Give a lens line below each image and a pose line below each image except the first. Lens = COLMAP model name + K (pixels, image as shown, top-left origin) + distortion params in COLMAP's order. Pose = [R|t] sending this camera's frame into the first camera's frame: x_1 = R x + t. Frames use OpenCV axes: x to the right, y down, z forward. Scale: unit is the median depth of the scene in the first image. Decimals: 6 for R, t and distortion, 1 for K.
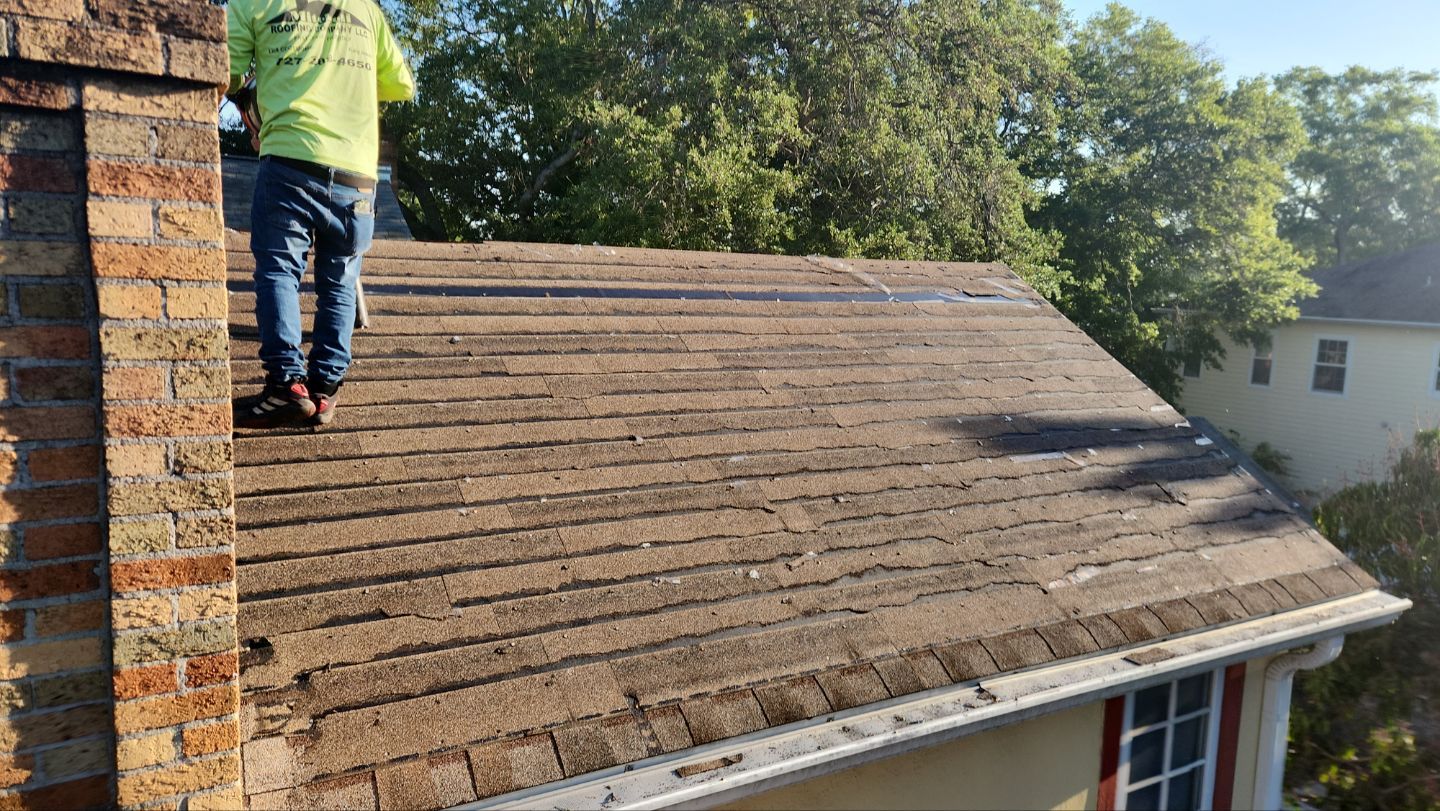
lens RADIAL K [[936.0, 0, 687.2], [0, 936.0, 372.7], [0, 0, 1]] dist [0.074072, -0.059426]
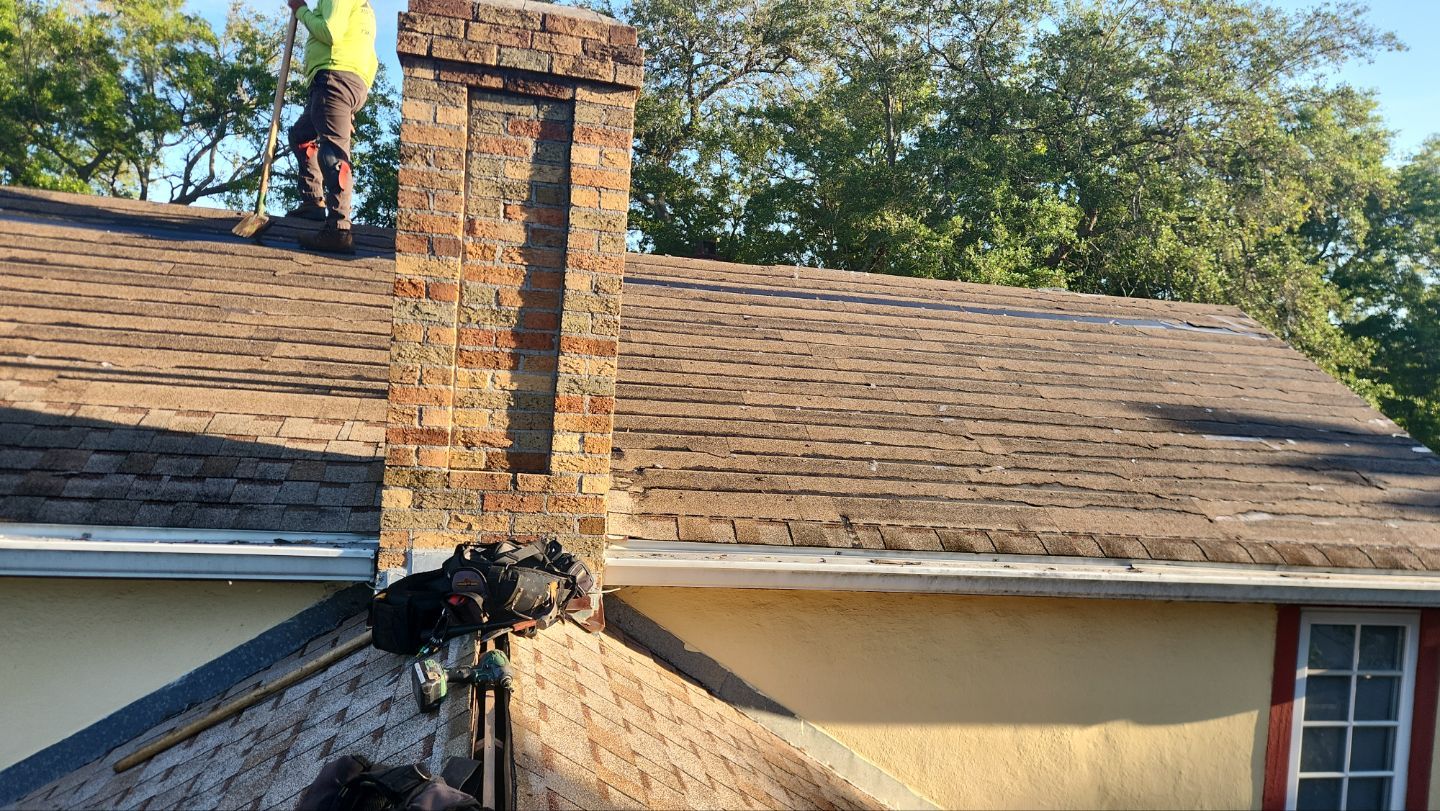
lens RADIAL K [[936.0, 0, 685.0], [0, 936.0, 430.4], [0, 0, 1]] dist [0.074072, -0.059426]
pose [[0.946041, 0.047503, -0.320547, 0.135745], [-0.086825, 0.990186, -0.109511, 0.322158], [0.312200, 0.131433, 0.940881, -0.372623]]
